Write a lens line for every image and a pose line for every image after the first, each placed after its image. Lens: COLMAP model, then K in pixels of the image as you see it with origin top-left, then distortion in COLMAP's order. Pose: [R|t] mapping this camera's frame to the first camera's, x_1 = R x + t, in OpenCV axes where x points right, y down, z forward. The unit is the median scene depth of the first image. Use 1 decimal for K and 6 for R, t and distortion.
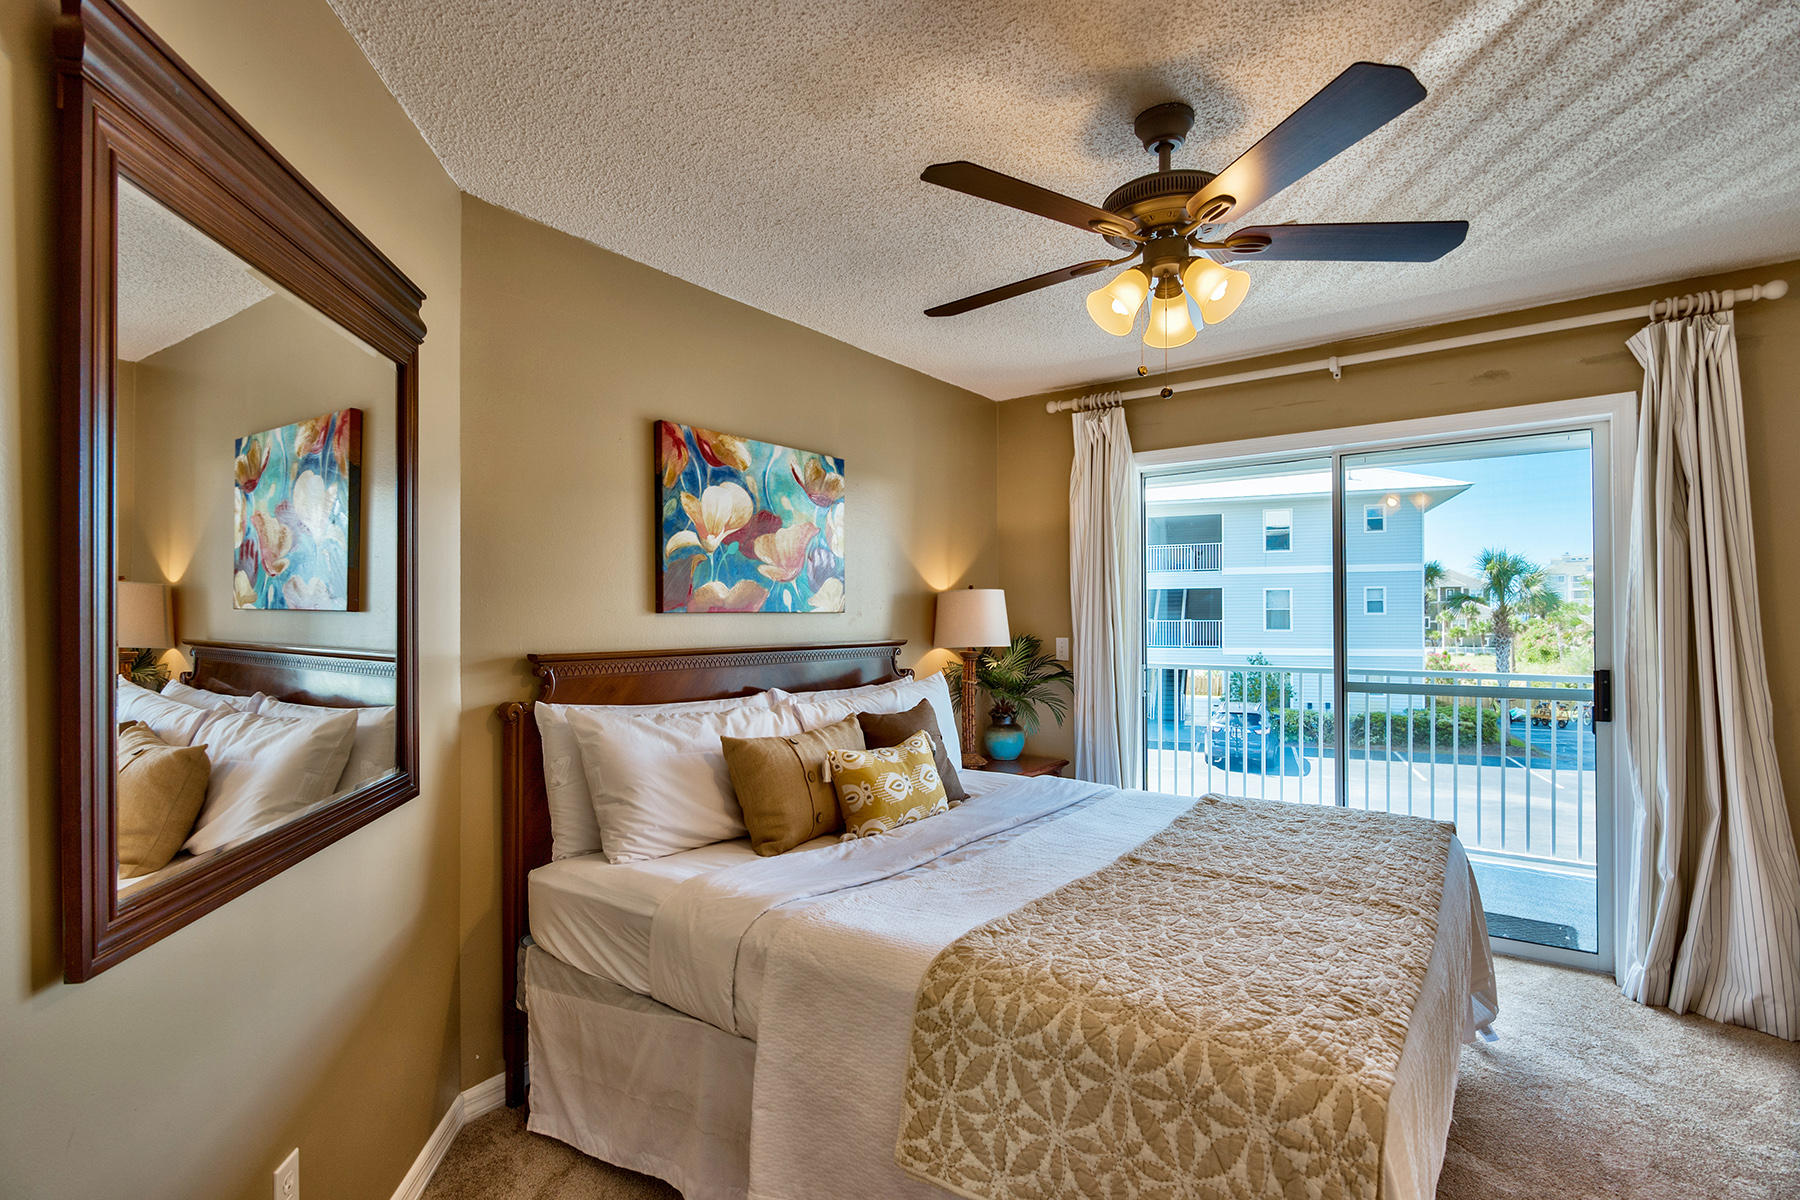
lens RADIAL K [[880.6, 0, 899.3], [0, 880.6, 605.9], [0, 0, 1]] dist [-0.001246, 0.000154]
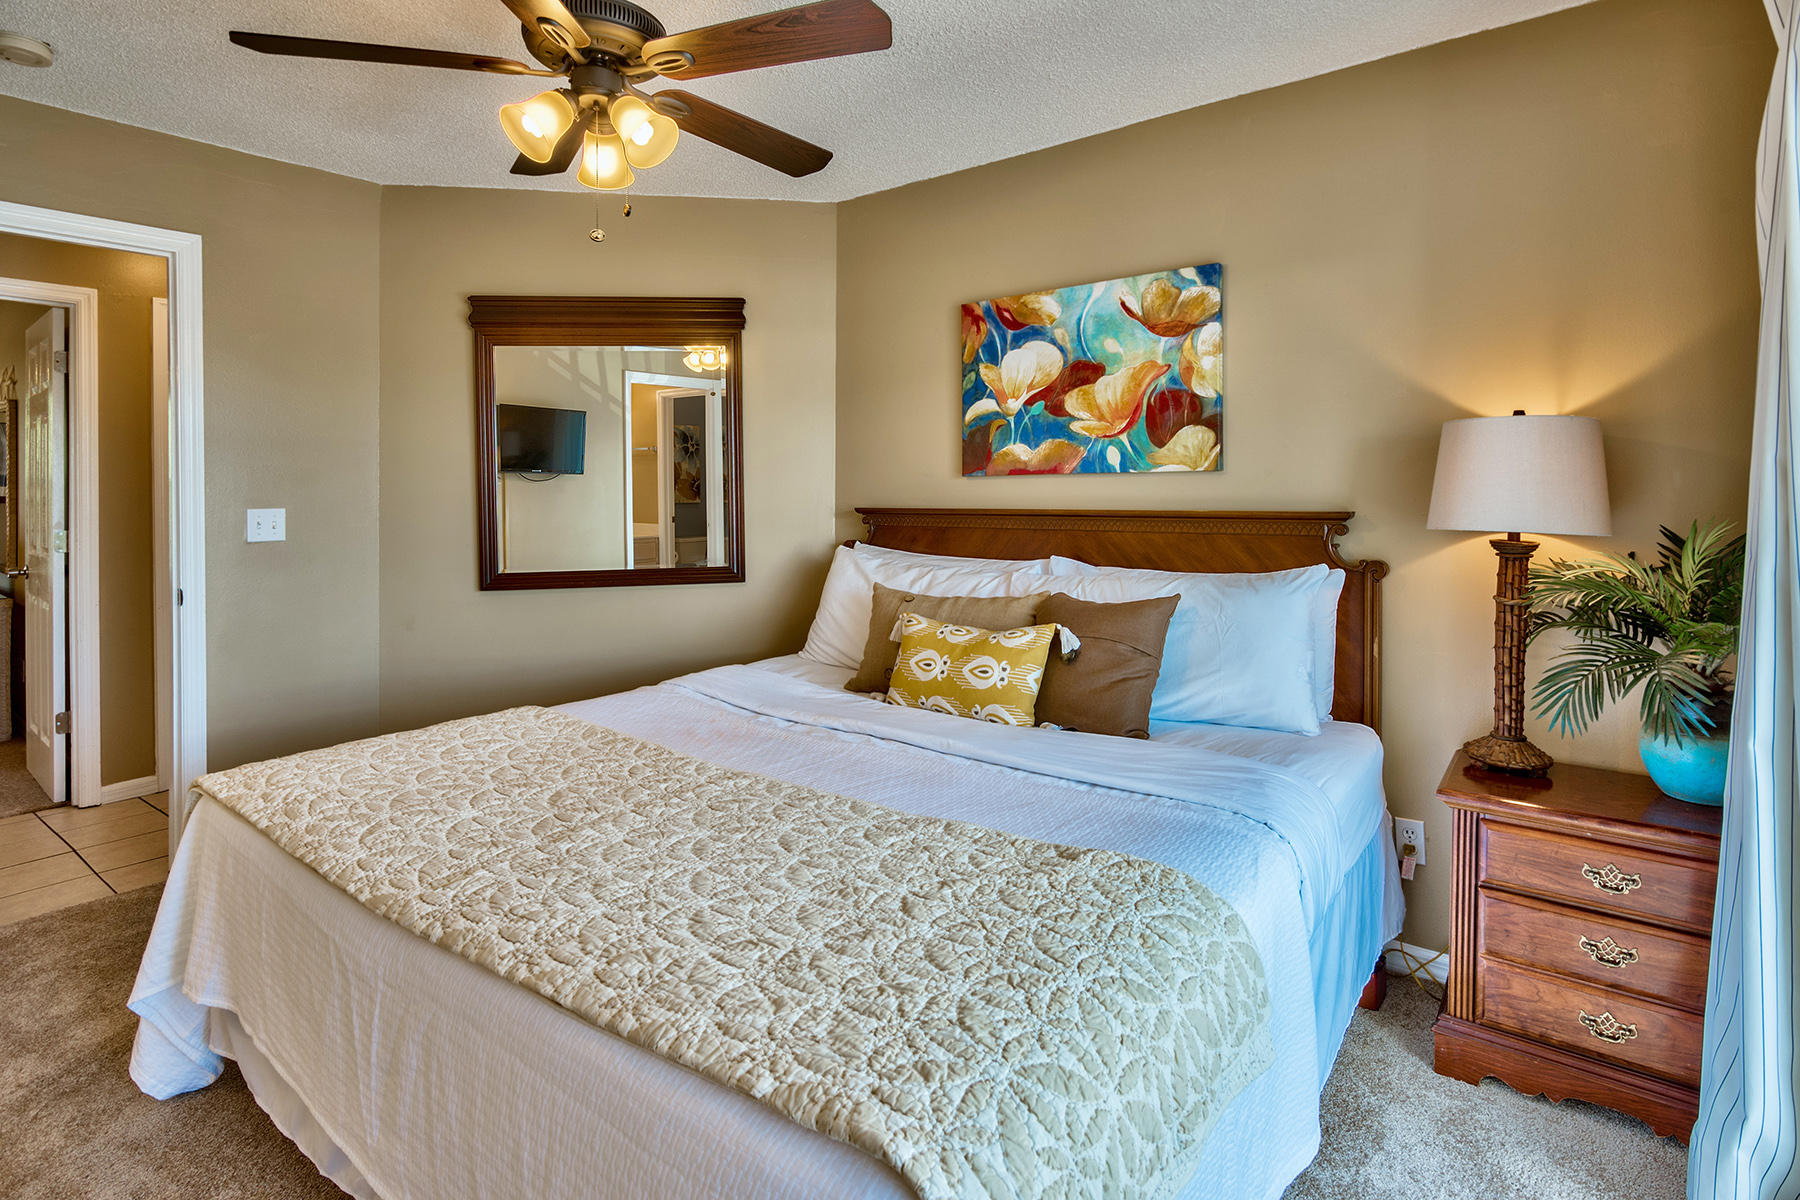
lens RADIAL K [[906.1, 0, 894.7], [0, 906.1, 480.8], [0, 0, 1]] dist [-0.004703, -0.000822]
pose [[-0.047605, 0.001155, -0.998866, 0.832252], [0.023302, 0.999728, 0.000045, 0.011349], [0.998594, -0.023273, -0.047619, 0.900651]]
